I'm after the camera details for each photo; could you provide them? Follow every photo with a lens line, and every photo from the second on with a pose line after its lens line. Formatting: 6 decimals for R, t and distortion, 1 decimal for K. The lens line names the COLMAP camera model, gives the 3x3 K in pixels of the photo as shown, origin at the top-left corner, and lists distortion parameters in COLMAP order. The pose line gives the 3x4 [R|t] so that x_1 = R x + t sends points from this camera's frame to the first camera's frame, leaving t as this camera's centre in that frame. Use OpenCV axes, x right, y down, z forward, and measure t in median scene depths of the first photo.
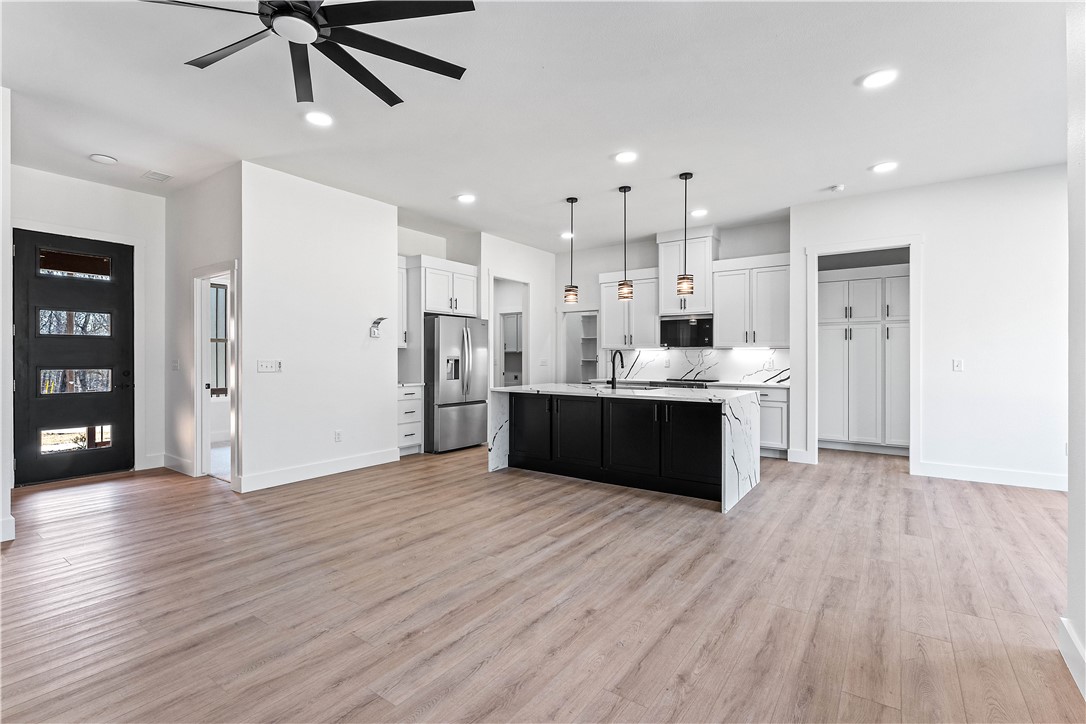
lens RADIAL K [[500.5, 0, 531.7], [0, 500.5, 359.0], [0, 0, 1]] dist [-0.001078, -0.000164]
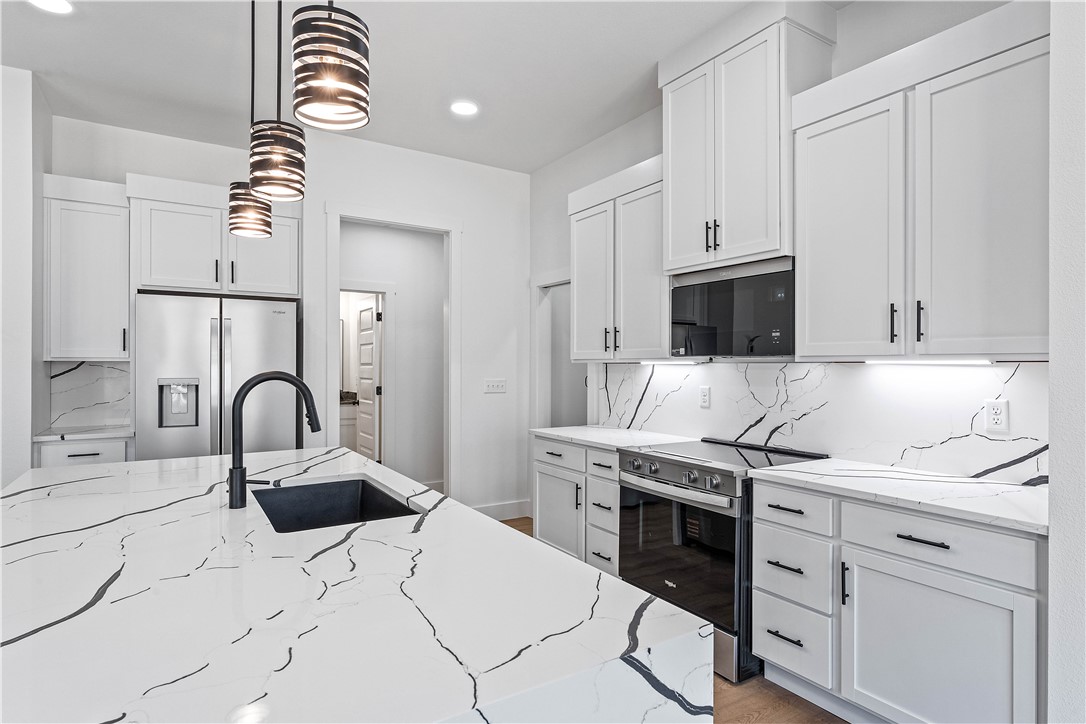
lens RADIAL K [[567.6, 0, 542.1], [0, 567.6, 363.3], [0, 0, 1]] dist [-0.027183, -0.000570]
pose [[0.932643, 0.001558, -0.360797, 0.563963], [-0.003339, 0.999985, -0.004311, -0.029152], [0.360785, 0.005225, 0.932634, 0.980226]]
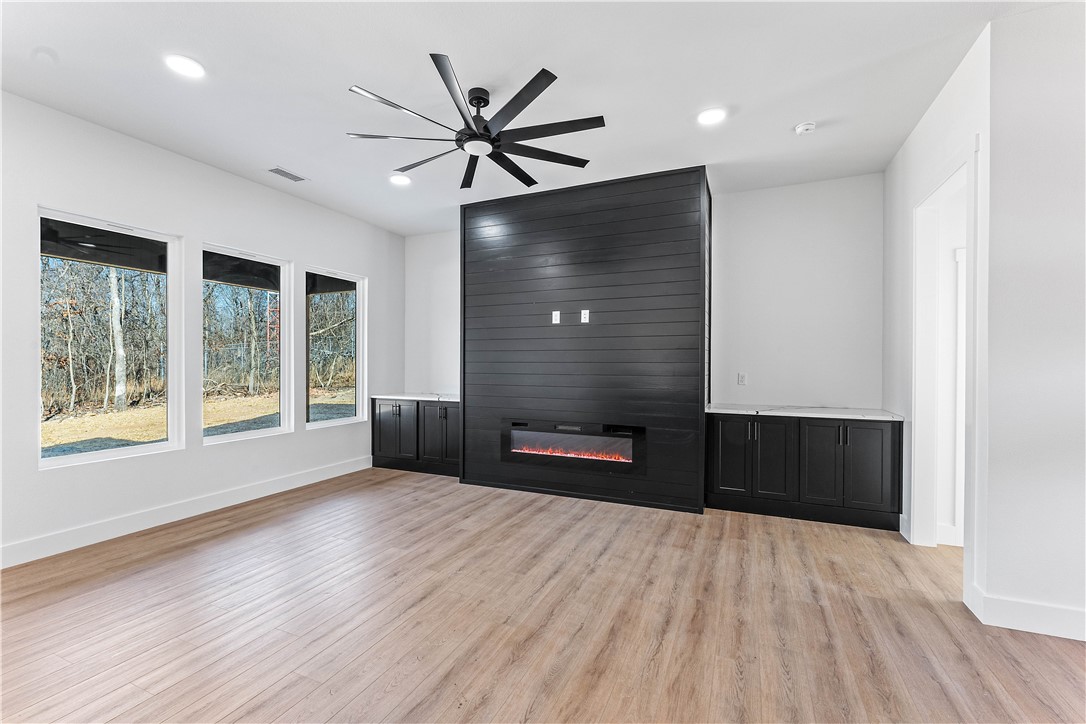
lens RADIAL K [[461.8, 0, 539.8], [0, 461.8, 364.6], [0, 0, 1]] dist [0.000396, 0.000038]
pose [[-0.977638, -0.002089, -0.210284, -0.197927], [-0.003877, 0.999960, 0.008094, -0.024709], [0.210259, 0.008728, -0.977607, 1.261203]]
